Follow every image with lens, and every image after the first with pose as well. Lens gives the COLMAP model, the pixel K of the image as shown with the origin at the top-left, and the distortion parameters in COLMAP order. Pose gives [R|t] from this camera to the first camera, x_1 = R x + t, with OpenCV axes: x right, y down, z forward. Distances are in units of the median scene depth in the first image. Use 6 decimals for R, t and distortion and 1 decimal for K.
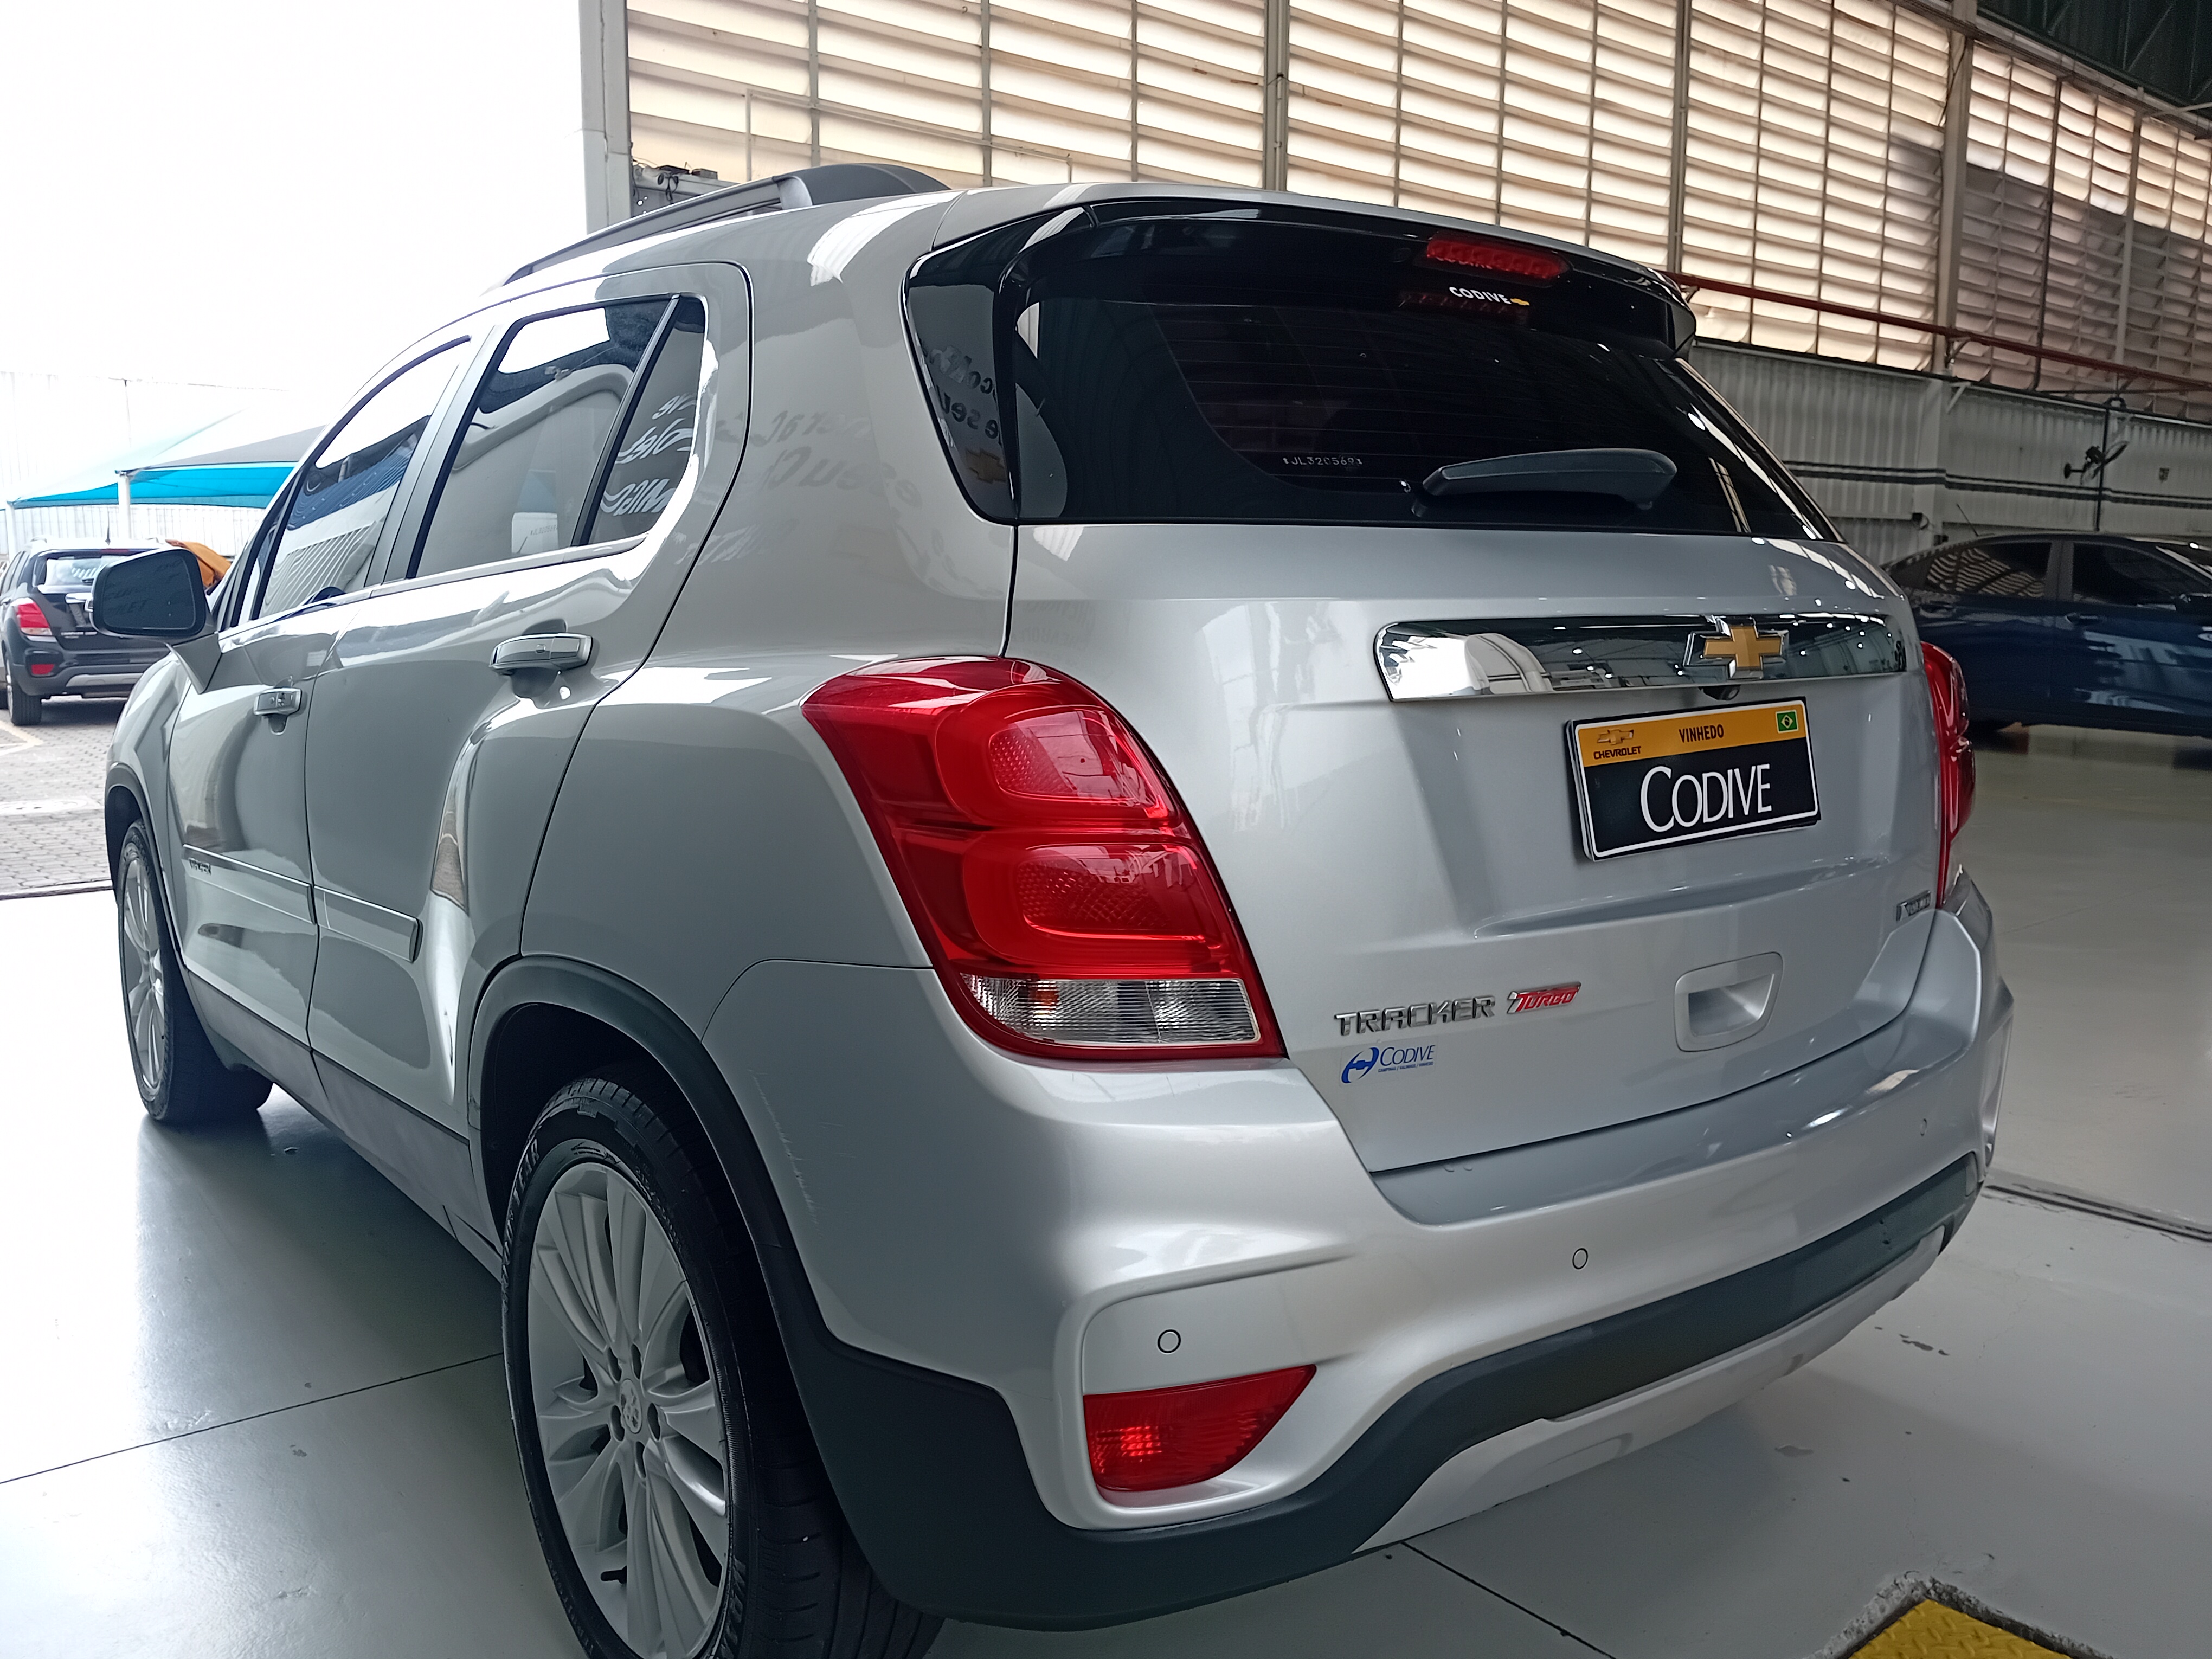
lens RADIAL K [[1779.2, 0, 1012.8], [0, 1779.2, 821.1], [0, 0, 1]] dist [0.111469, -0.294872]
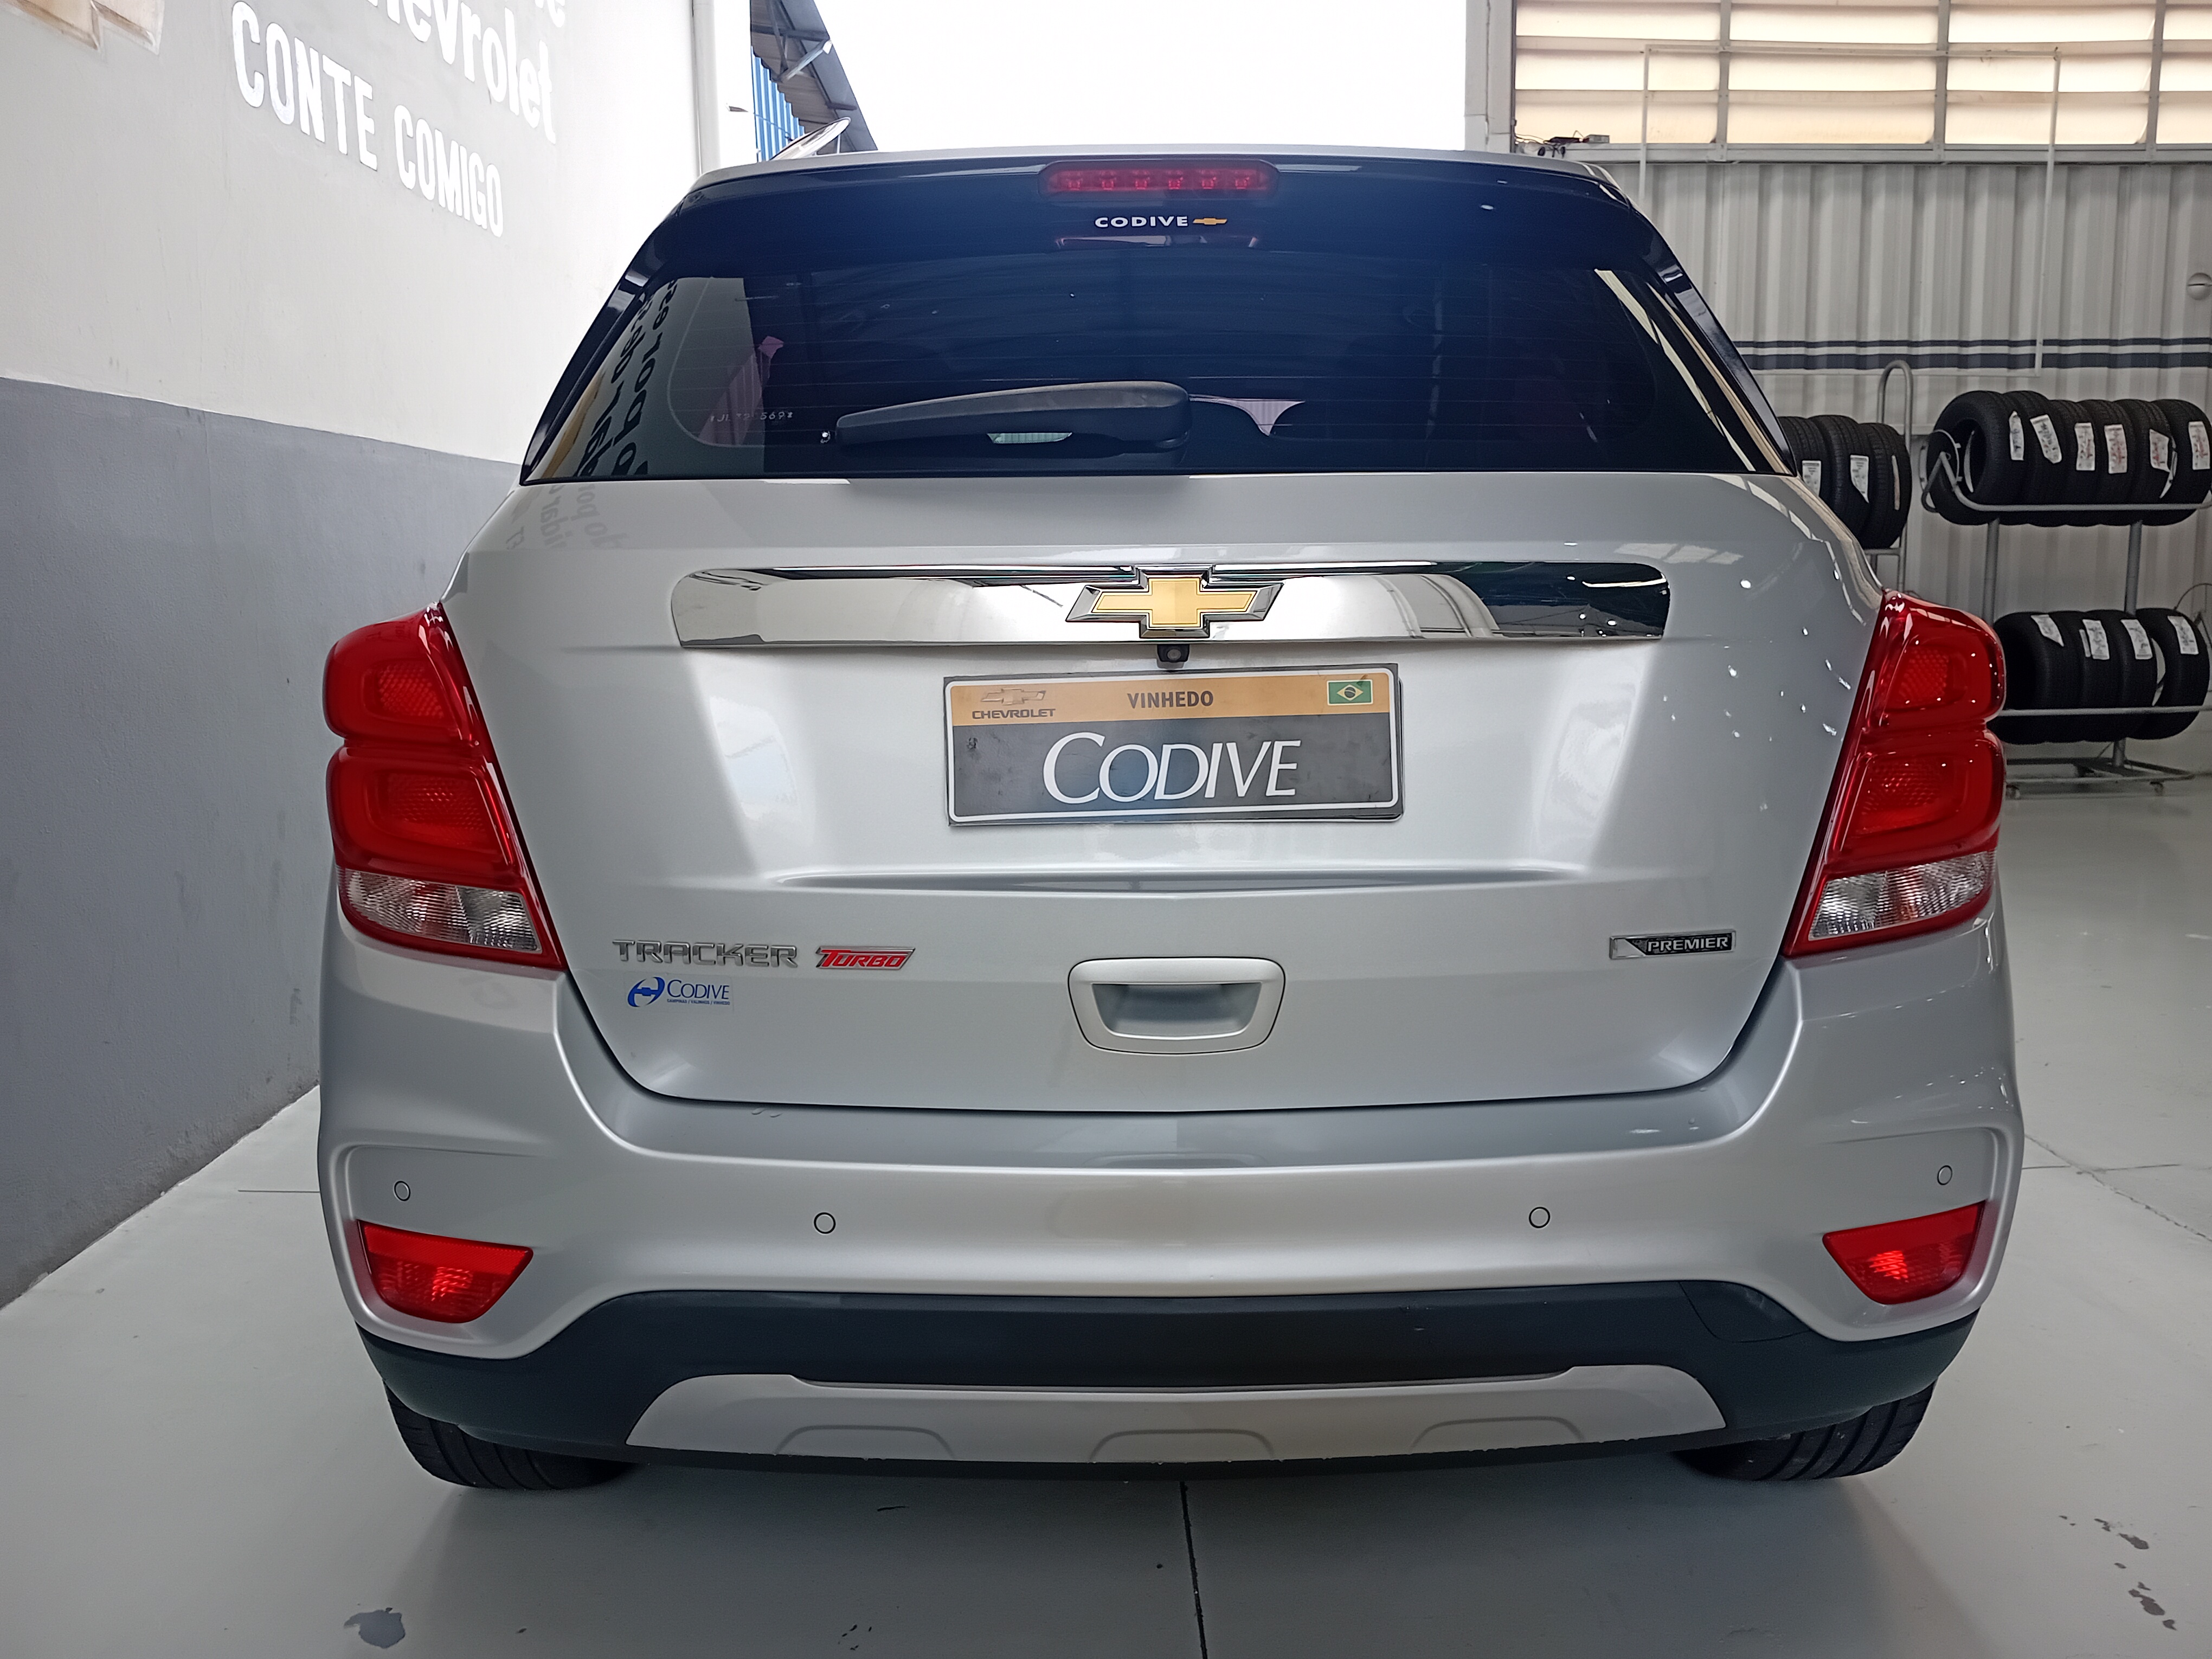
lens RADIAL K [[1741.1, 0, 1106.0], [0, 1741.1, 829.5], [0, 0, 1]] dist [0.115444, -0.245076]
pose [[0.789222, 0.080720, -0.608779, 0.893070], [-0.071001, 0.996670, 0.040107, -0.017147], [0.609989, 0.011571, 0.792325, 0.298466]]
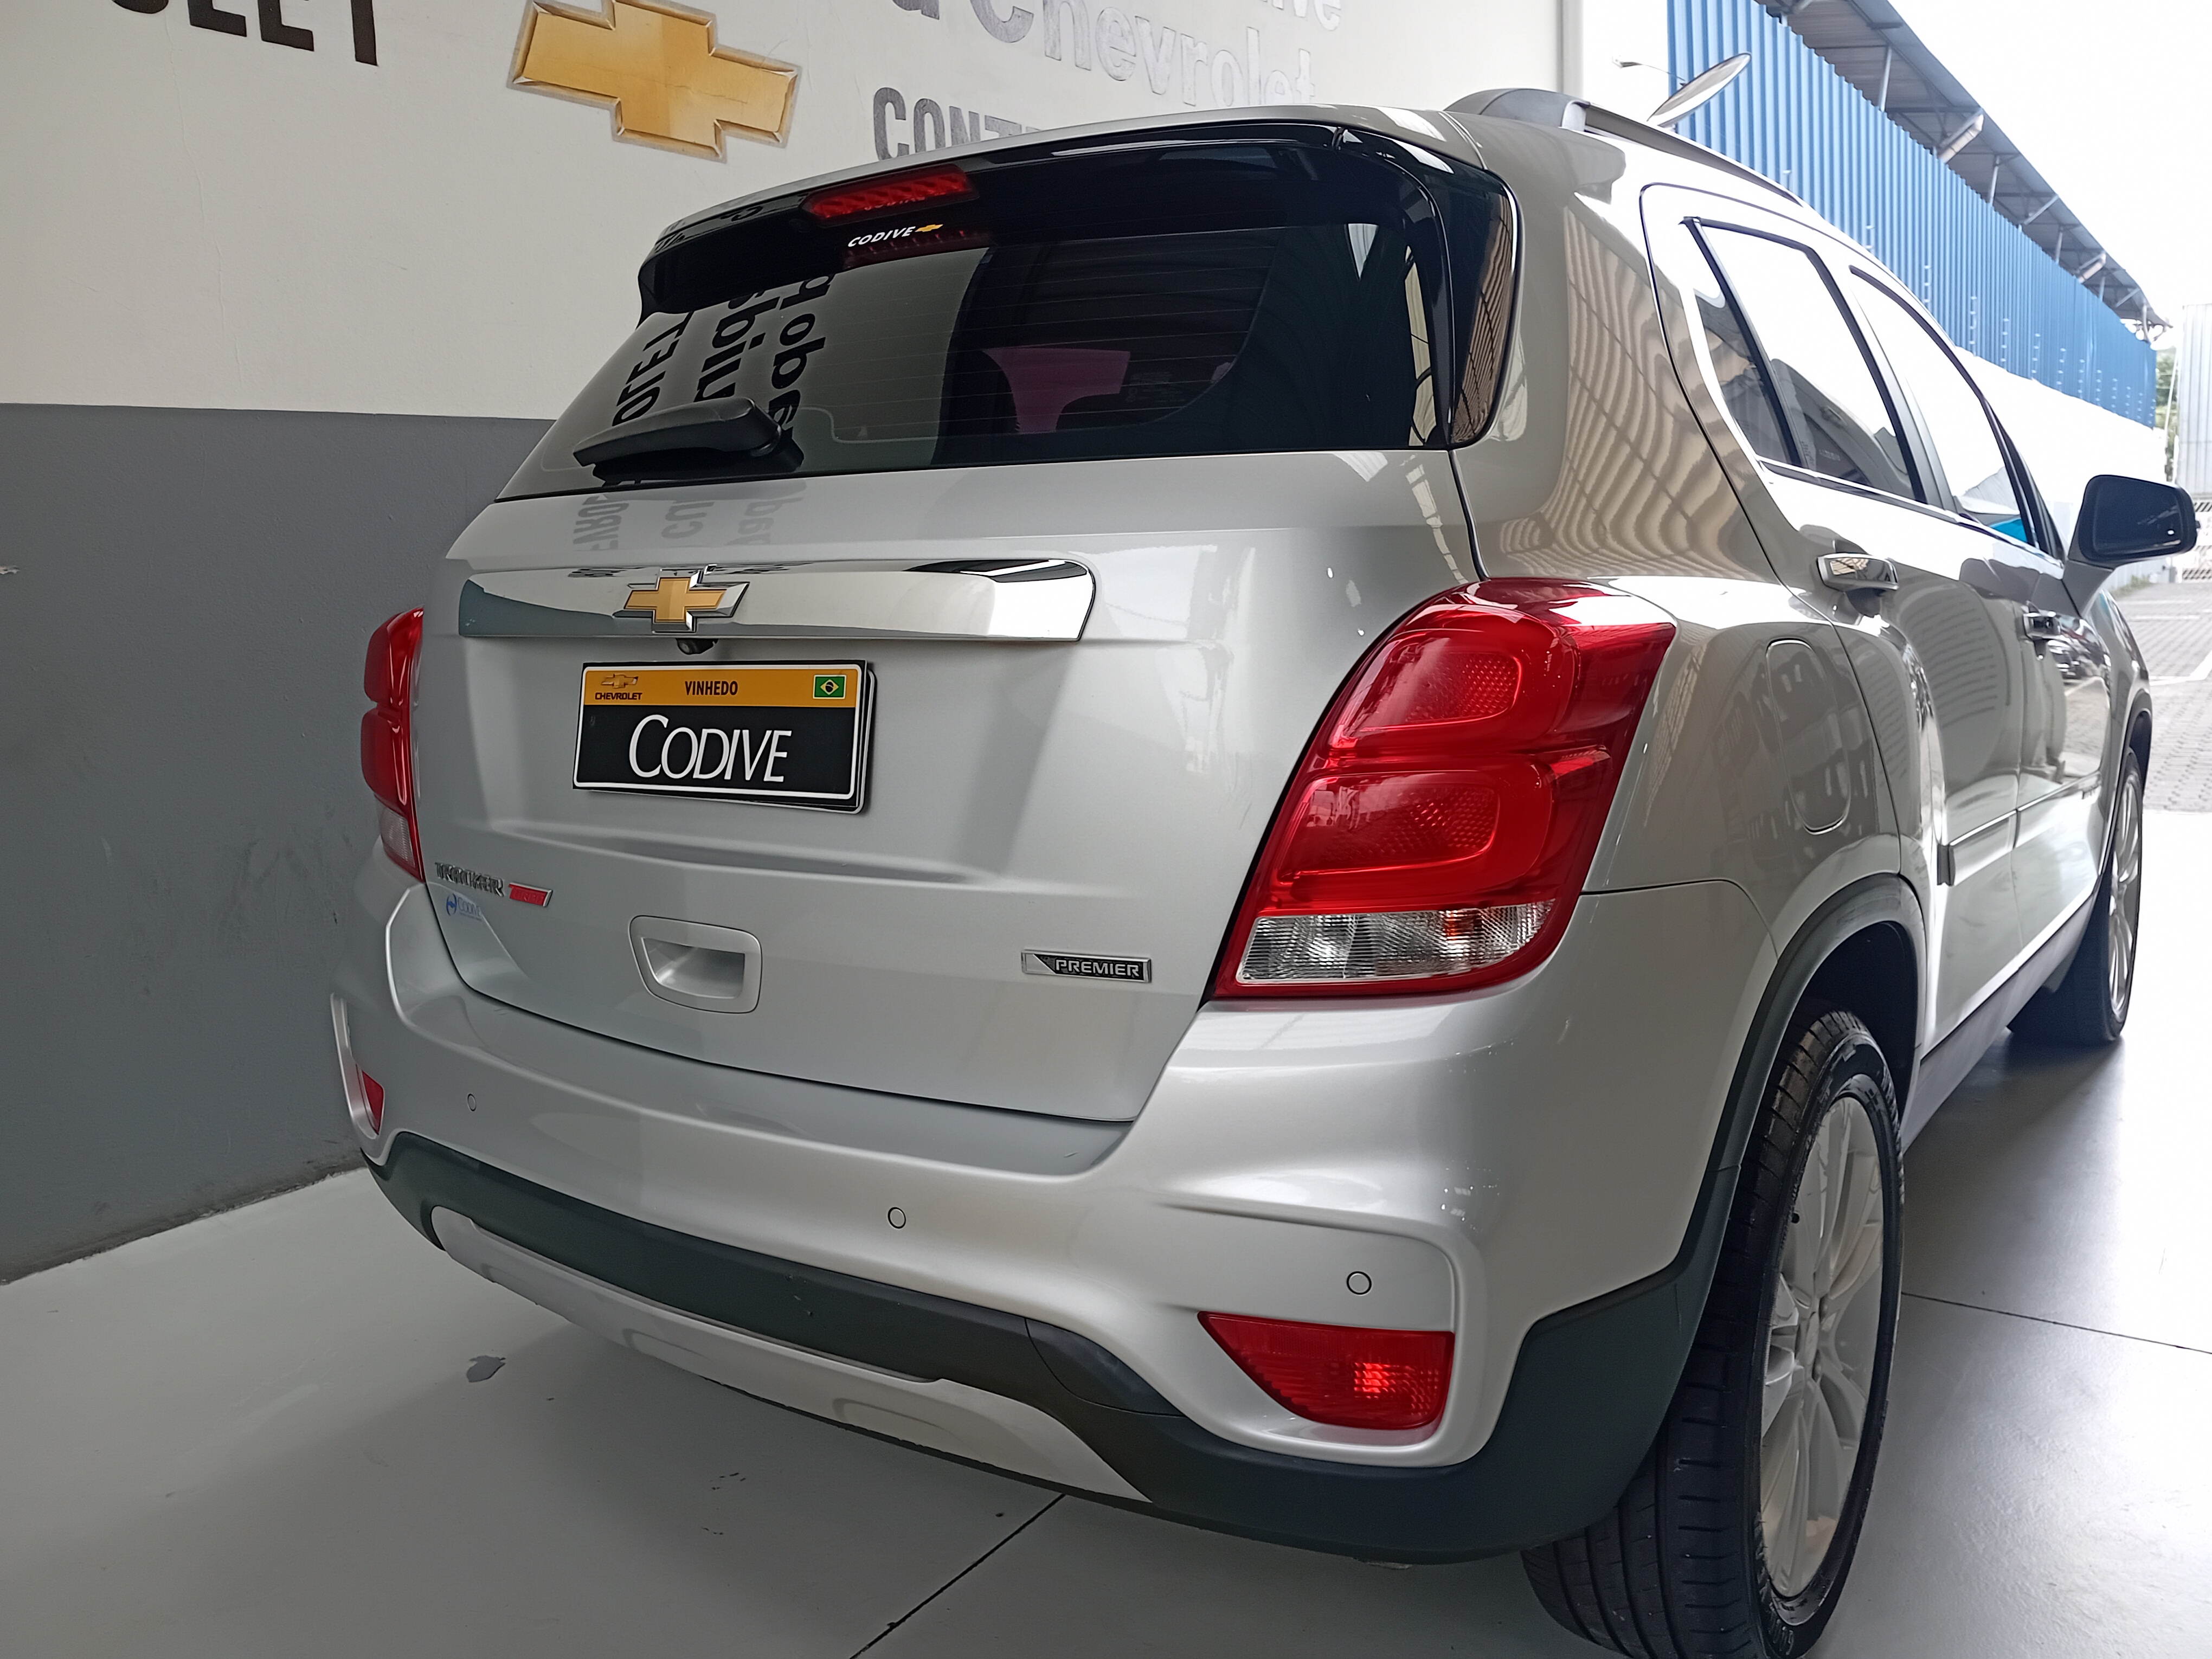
lens RADIAL K [[1779.2, 0, 1012.8], [0, 1779.2, 821.1], [0, 0, 1]] dist [0.111469, -0.294872]
pose [[0.247596, 0.127860, -0.960390, 1.371860], [-0.102599, 0.989140, 0.105237, -0.096734], [0.963416, 0.072479, 0.258025, 0.916800]]
